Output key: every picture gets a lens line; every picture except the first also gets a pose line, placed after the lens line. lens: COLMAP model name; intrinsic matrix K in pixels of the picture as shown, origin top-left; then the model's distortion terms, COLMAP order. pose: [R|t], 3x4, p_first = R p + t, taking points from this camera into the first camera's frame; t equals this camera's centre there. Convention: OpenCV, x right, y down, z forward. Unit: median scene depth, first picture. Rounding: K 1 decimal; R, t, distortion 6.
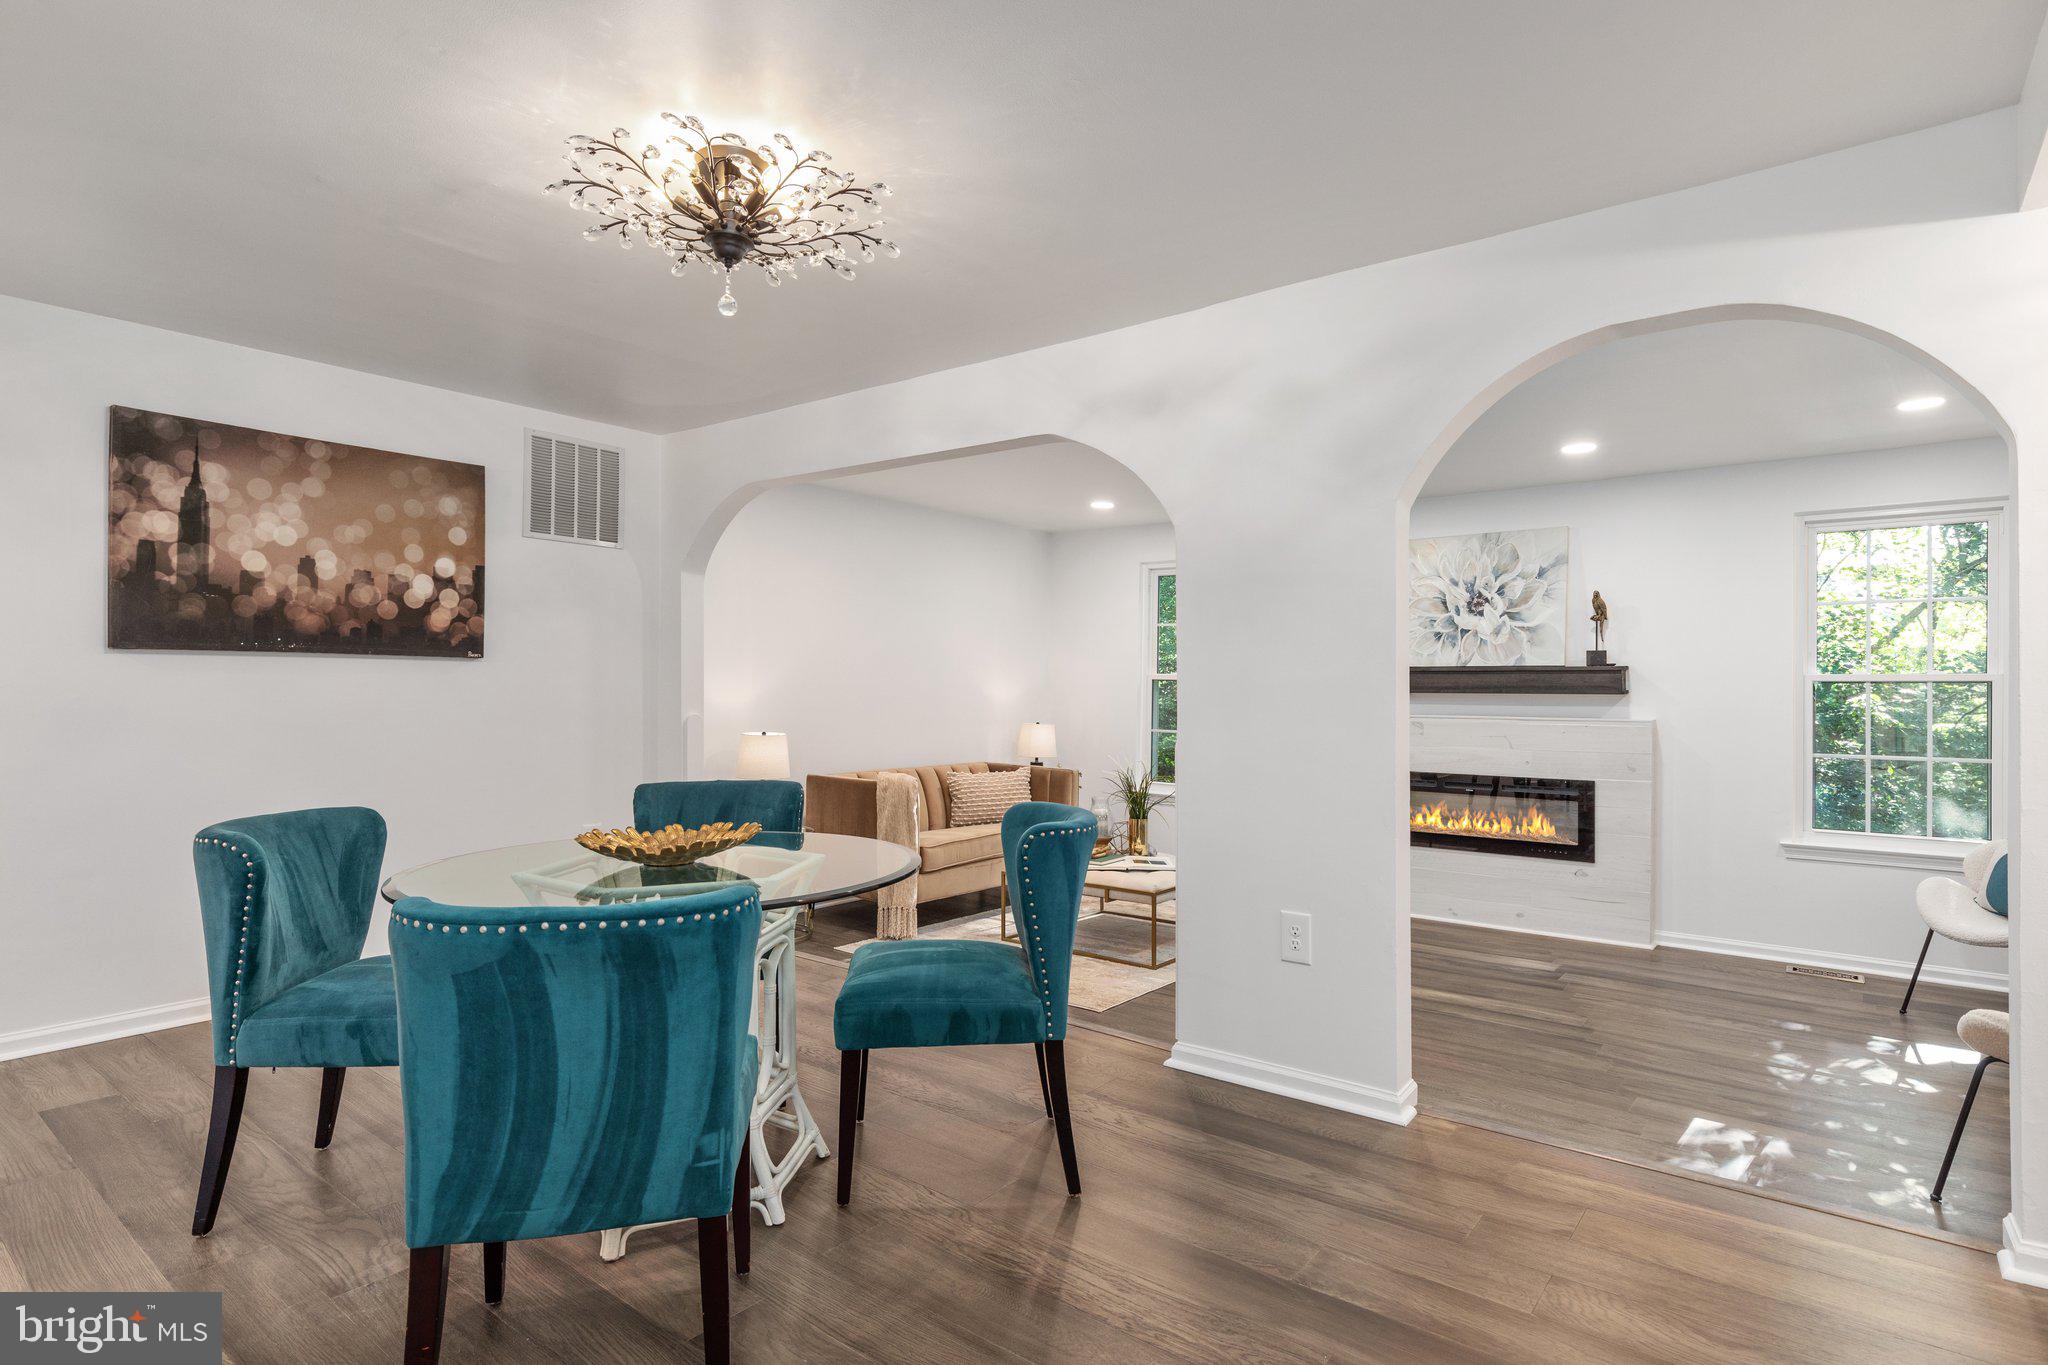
lens RADIAL K [[1076.0, 0, 1004.0], [0, 1076.0, 678.1], [0, 0, 1]] dist [0.022596, -0.000925]
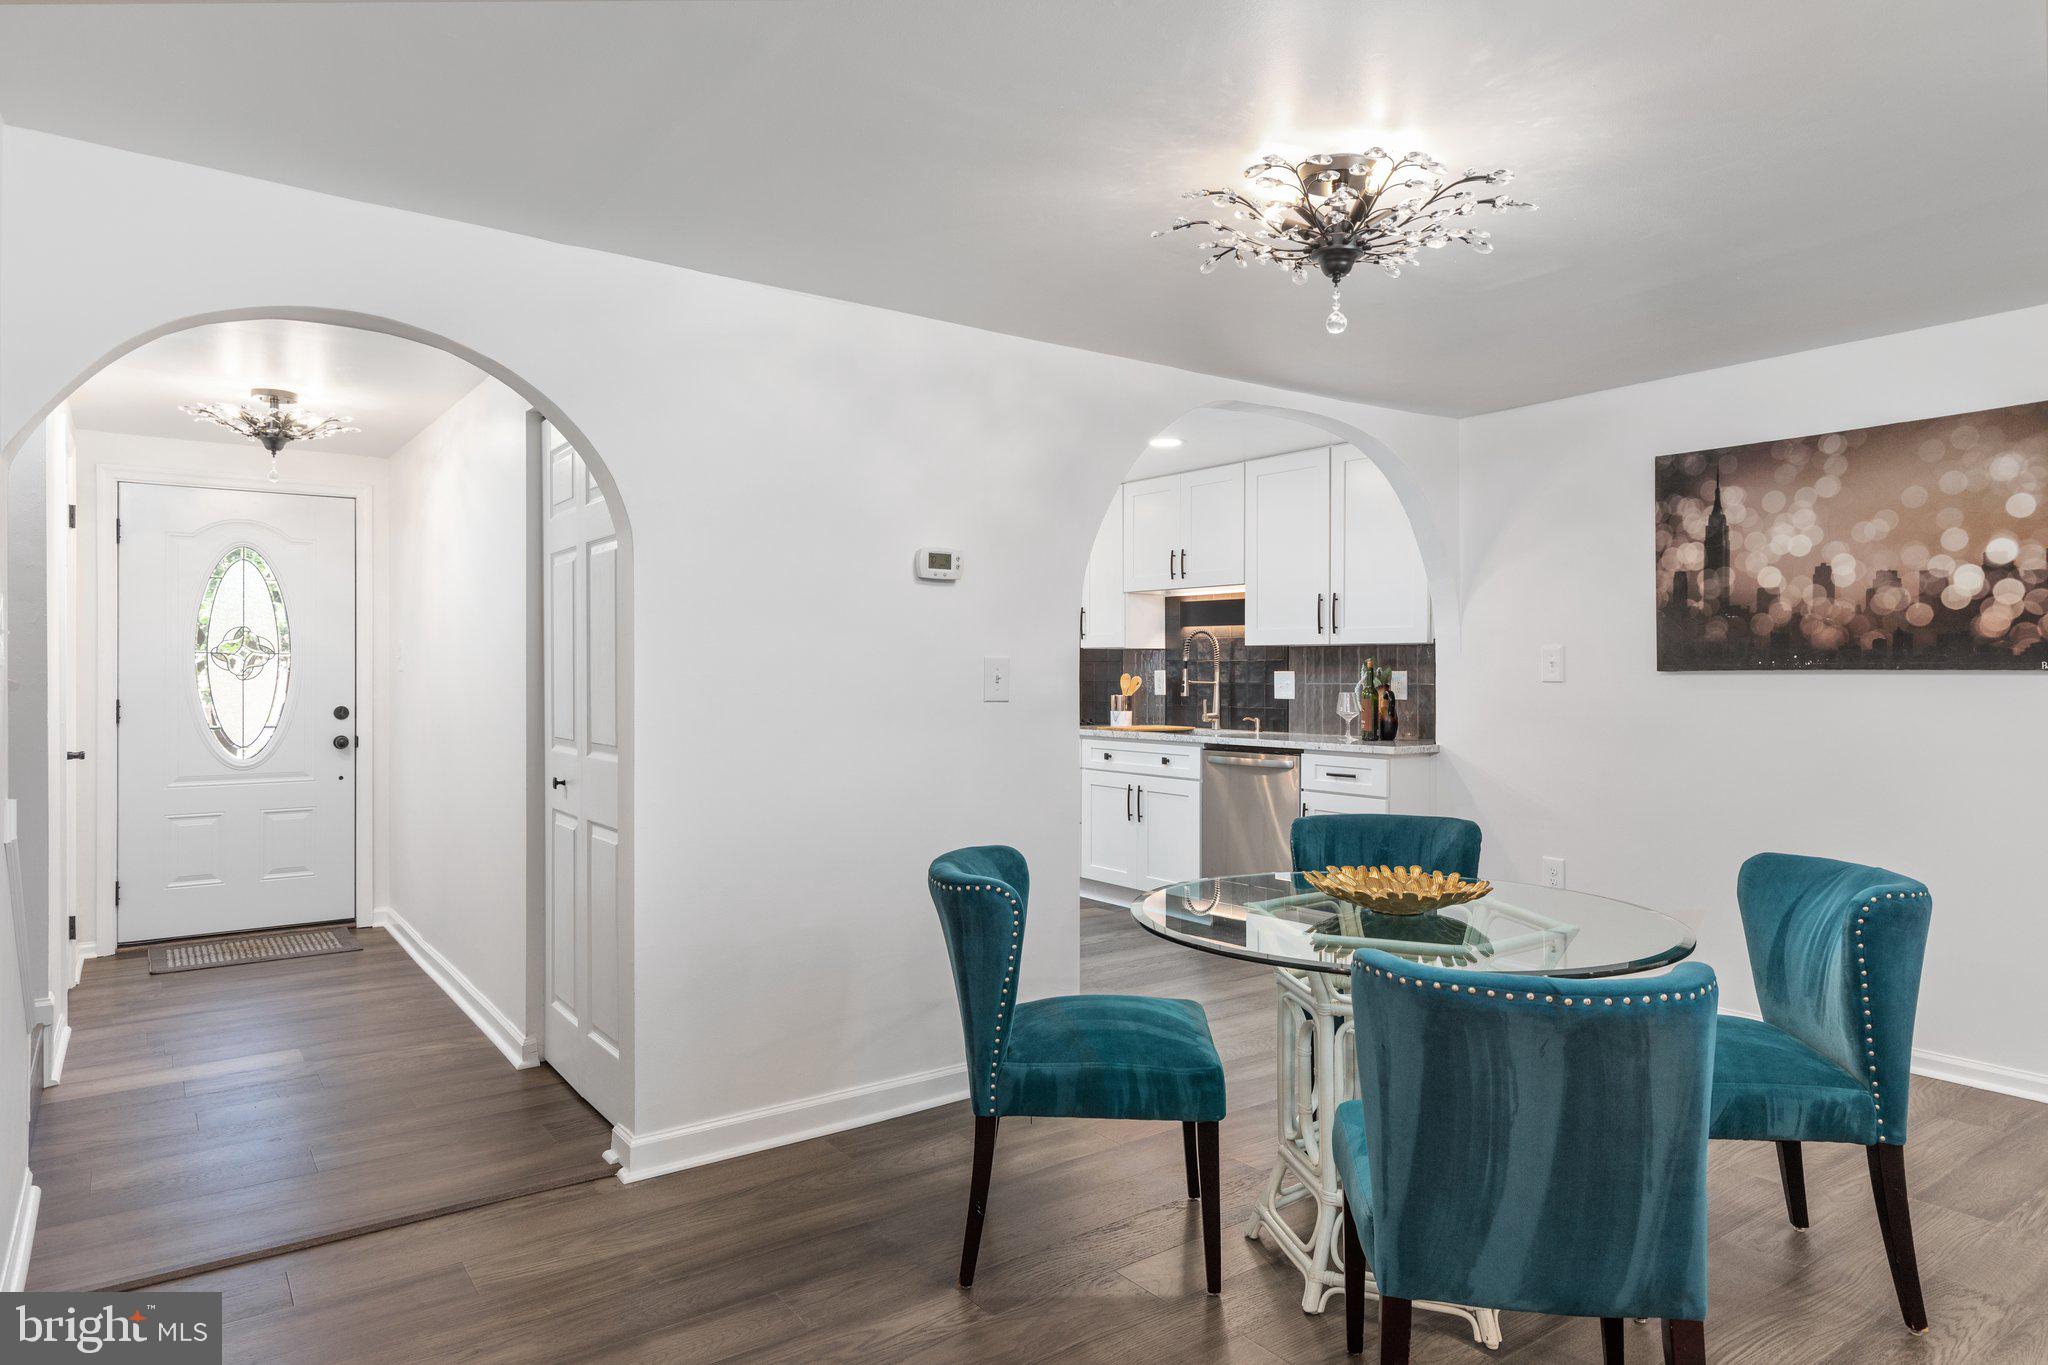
lens RADIAL K [[1220.1, 0, 1032.1], [0, 1220.1, 670.5], [0, 0, 1]] dist [-0.000863, -0.000924]
pose [[-0.247359, -0.004786, -0.968912, 0.464165], [0.013233, 0.999878, -0.008317, -0.021242], [0.968834, -0.014879, -0.247265, 0.555931]]
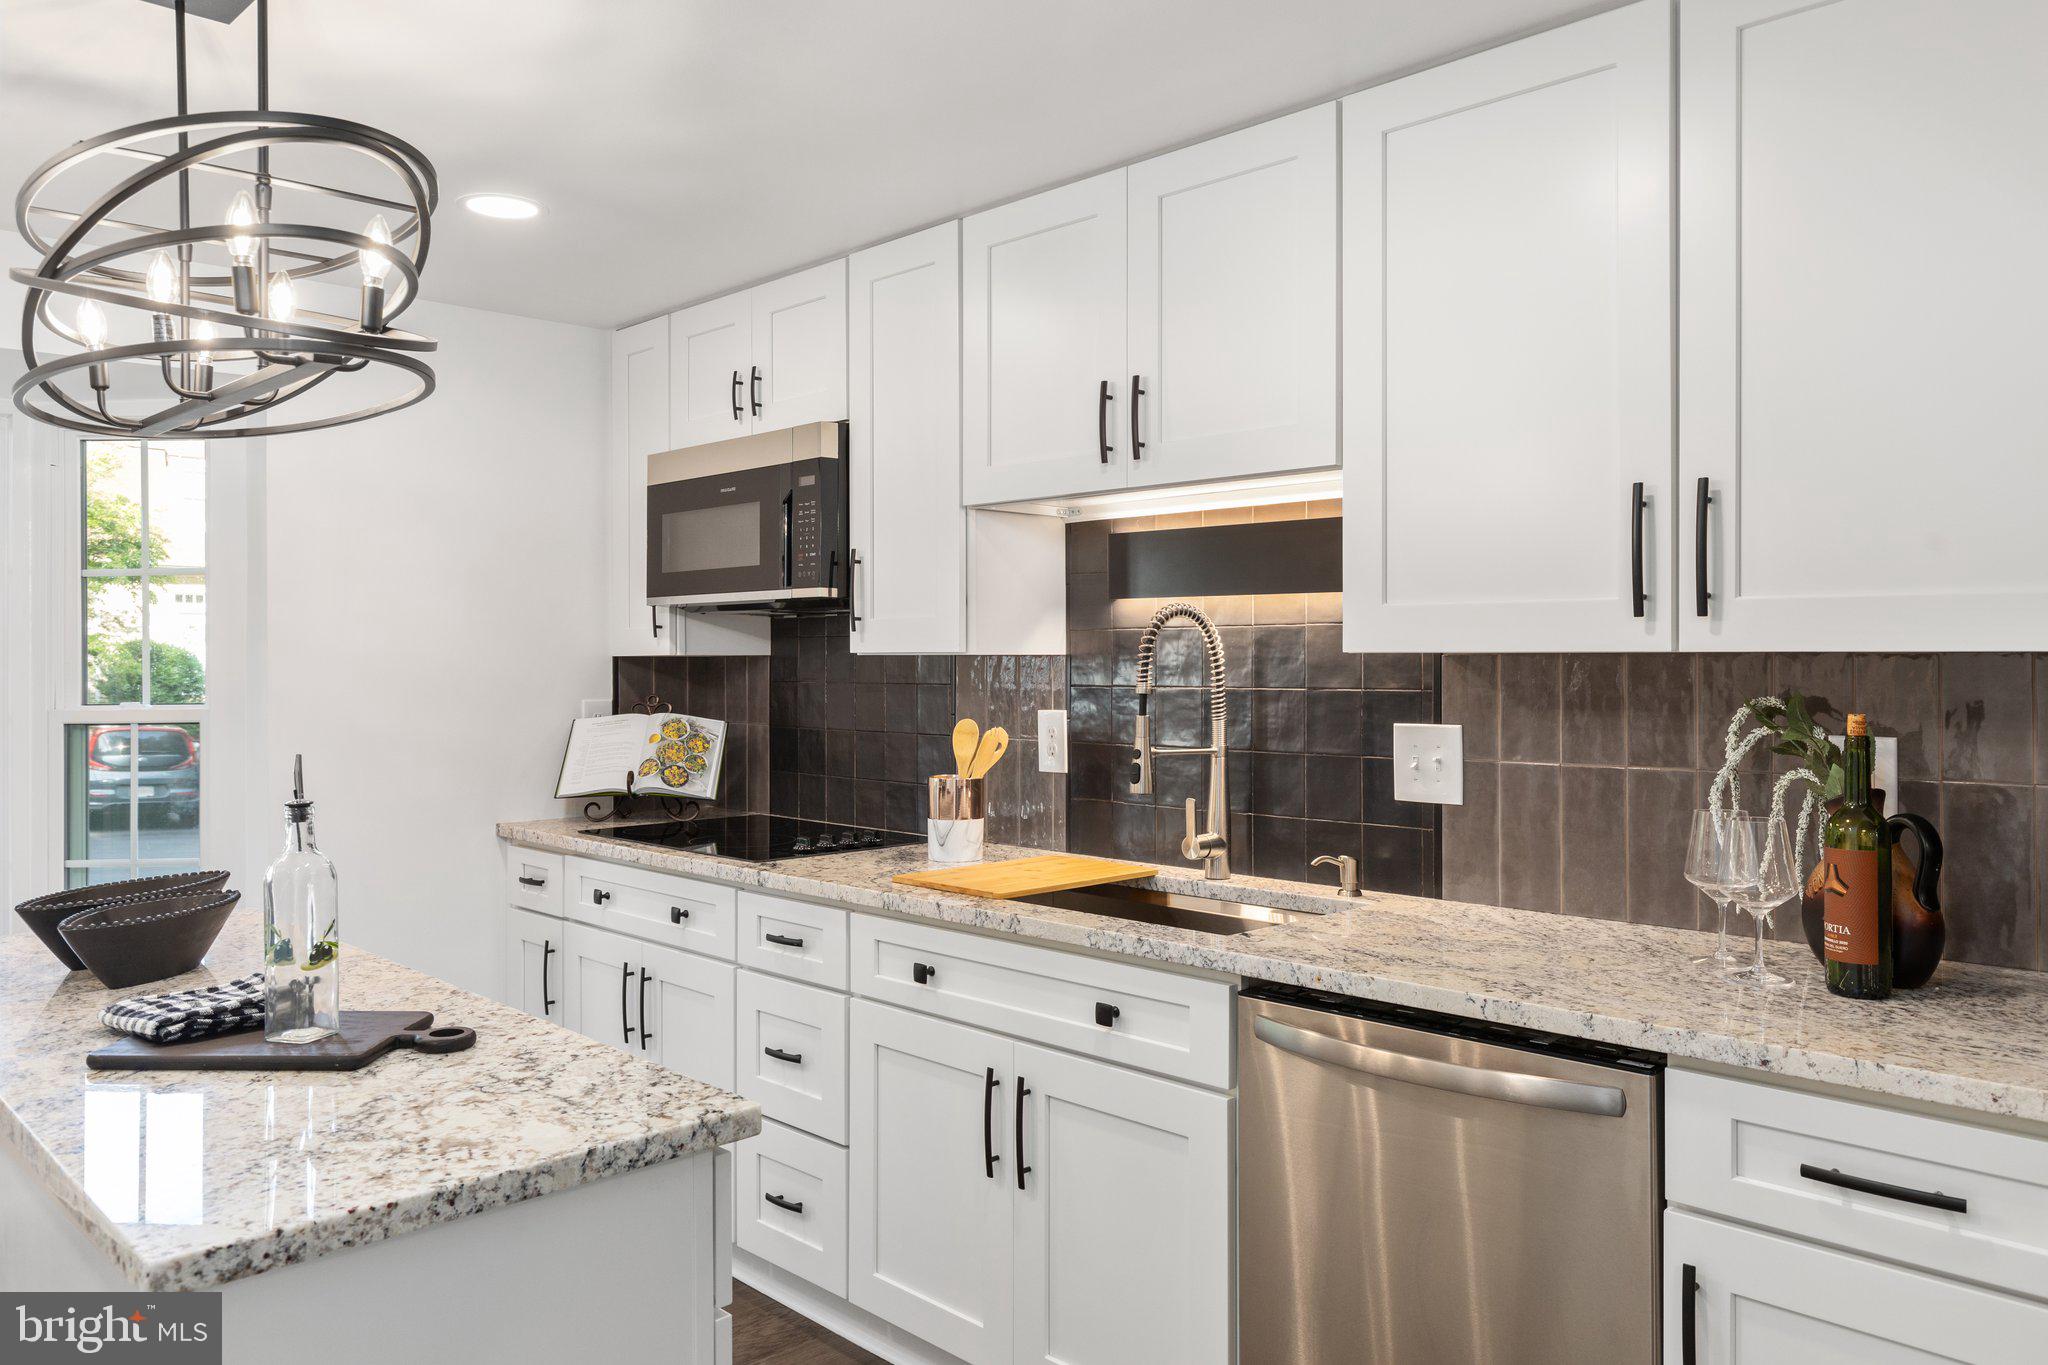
lens RADIAL K [[1432.9, 0, 1035.6], [0, 1432.9, 667.4], [0, 0, 1]] dist [0.003447, -0.003960]
pose [[-0.096248, -0.000279, -0.995357, -0.421263], [0.016613, 0.999860, -0.001887, -0.054462], [0.995219, -0.016717, -0.096230, 0.379266]]
